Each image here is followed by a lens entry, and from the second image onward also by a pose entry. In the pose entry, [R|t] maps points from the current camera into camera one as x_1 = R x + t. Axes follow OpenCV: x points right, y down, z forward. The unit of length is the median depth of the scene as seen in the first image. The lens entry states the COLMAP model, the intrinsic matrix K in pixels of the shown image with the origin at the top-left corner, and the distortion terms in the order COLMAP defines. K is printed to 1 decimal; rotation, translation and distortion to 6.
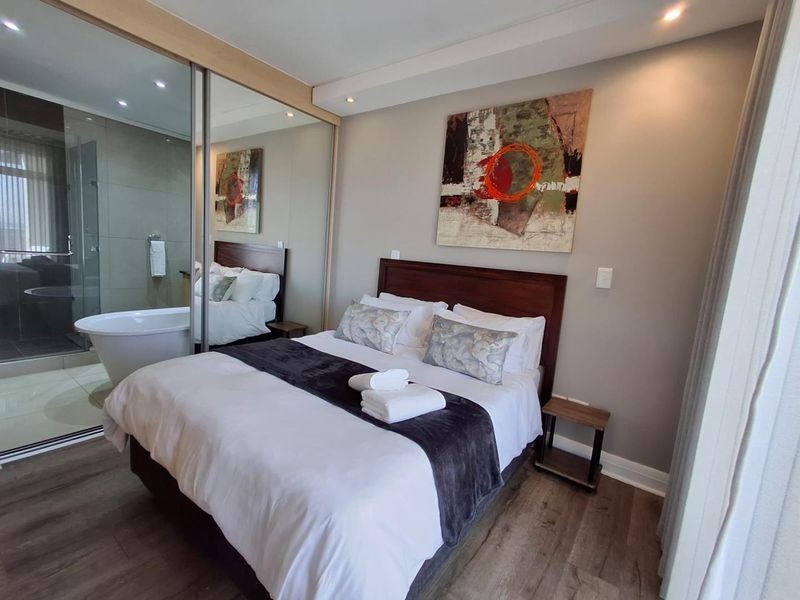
lens RADIAL K [[361.7, 0, 404.5], [0, 361.7, 301.1], [0, 0, 1]] dist [0.001704, 0.000875]
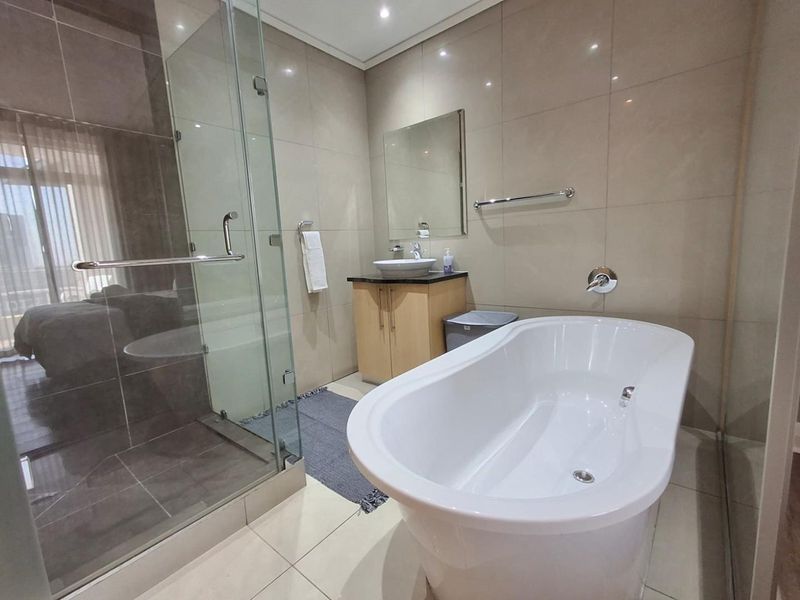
lens RADIAL K [[361.7, 0, 395.0], [0, 361.7, 300.2], [0, 0, 1]] dist [0.001704, 0.000875]
pose [[0.988744, -0.125317, -0.081741, -0.399813], [0.126427, 0.991939, 0.008527, -0.034263], [0.080014, -0.018765, 0.996617, 0.336216]]
